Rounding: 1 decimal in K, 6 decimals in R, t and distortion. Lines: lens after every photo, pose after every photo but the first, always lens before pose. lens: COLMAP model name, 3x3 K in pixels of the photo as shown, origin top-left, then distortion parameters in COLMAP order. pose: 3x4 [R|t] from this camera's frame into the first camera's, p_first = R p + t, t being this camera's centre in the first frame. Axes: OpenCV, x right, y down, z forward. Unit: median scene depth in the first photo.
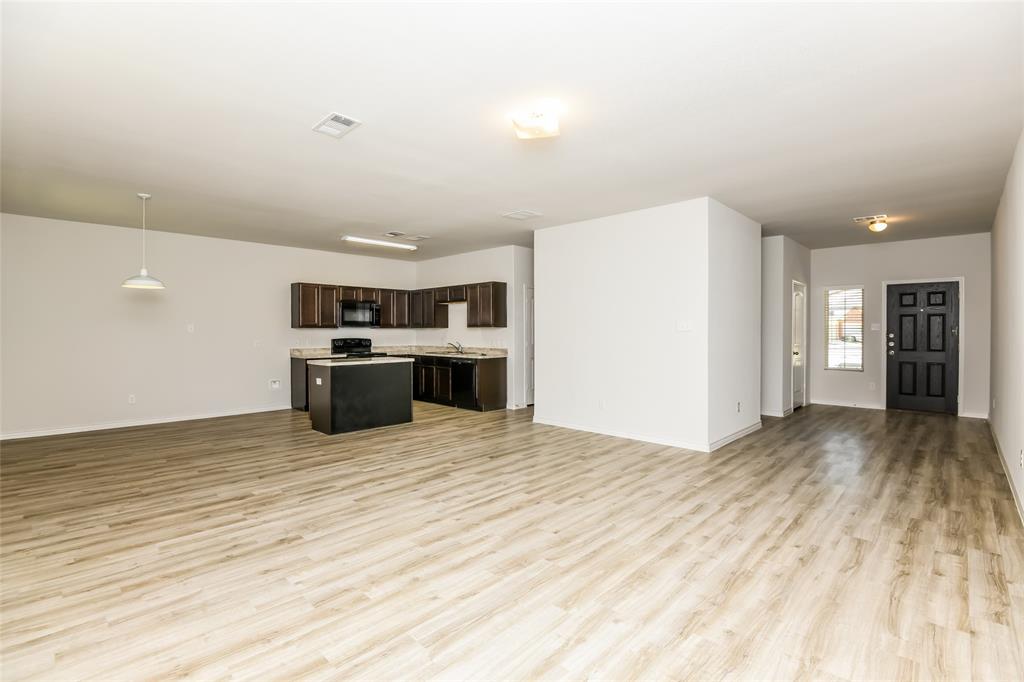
lens RADIAL K [[458.1, 0, 516.6], [0, 458.1, 340.6], [0, 0, 1]] dist [0.036830, -0.041997]
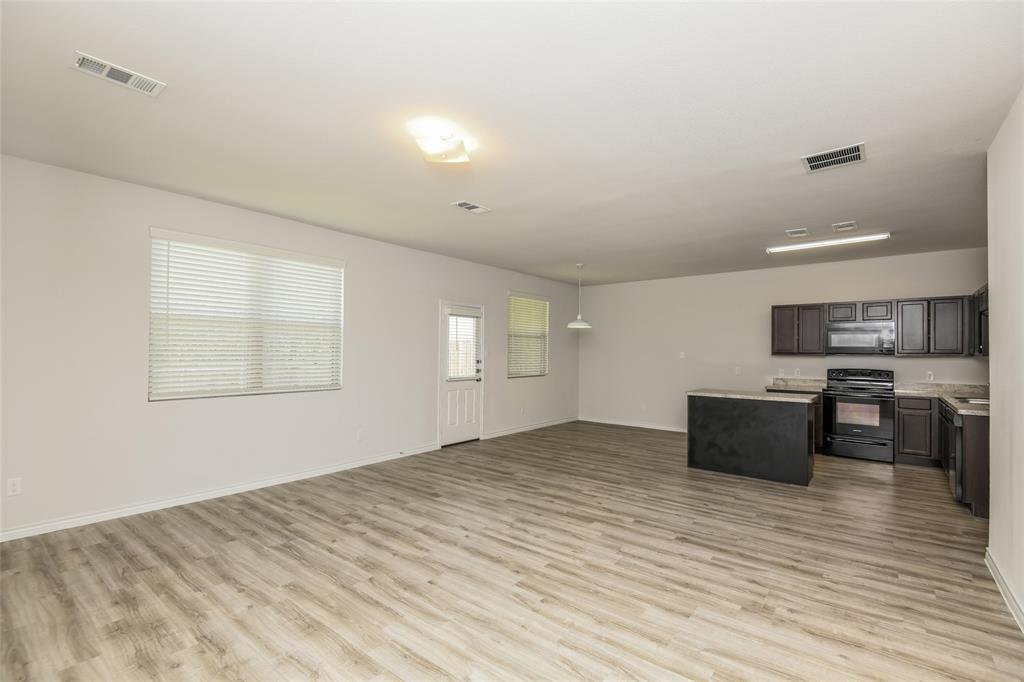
lens RADIAL K [[458.1, 0, 516.6], [0, 458.1, 340.6], [0, 0, 1]] dist [0.036830, -0.041997]
pose [[0.102246, -0.028105, -0.994362, 0.803886], [-0.029514, 0.999075, -0.031273, -0.026475], [0.994321, 0.032545, 0.101322, 0.840292]]
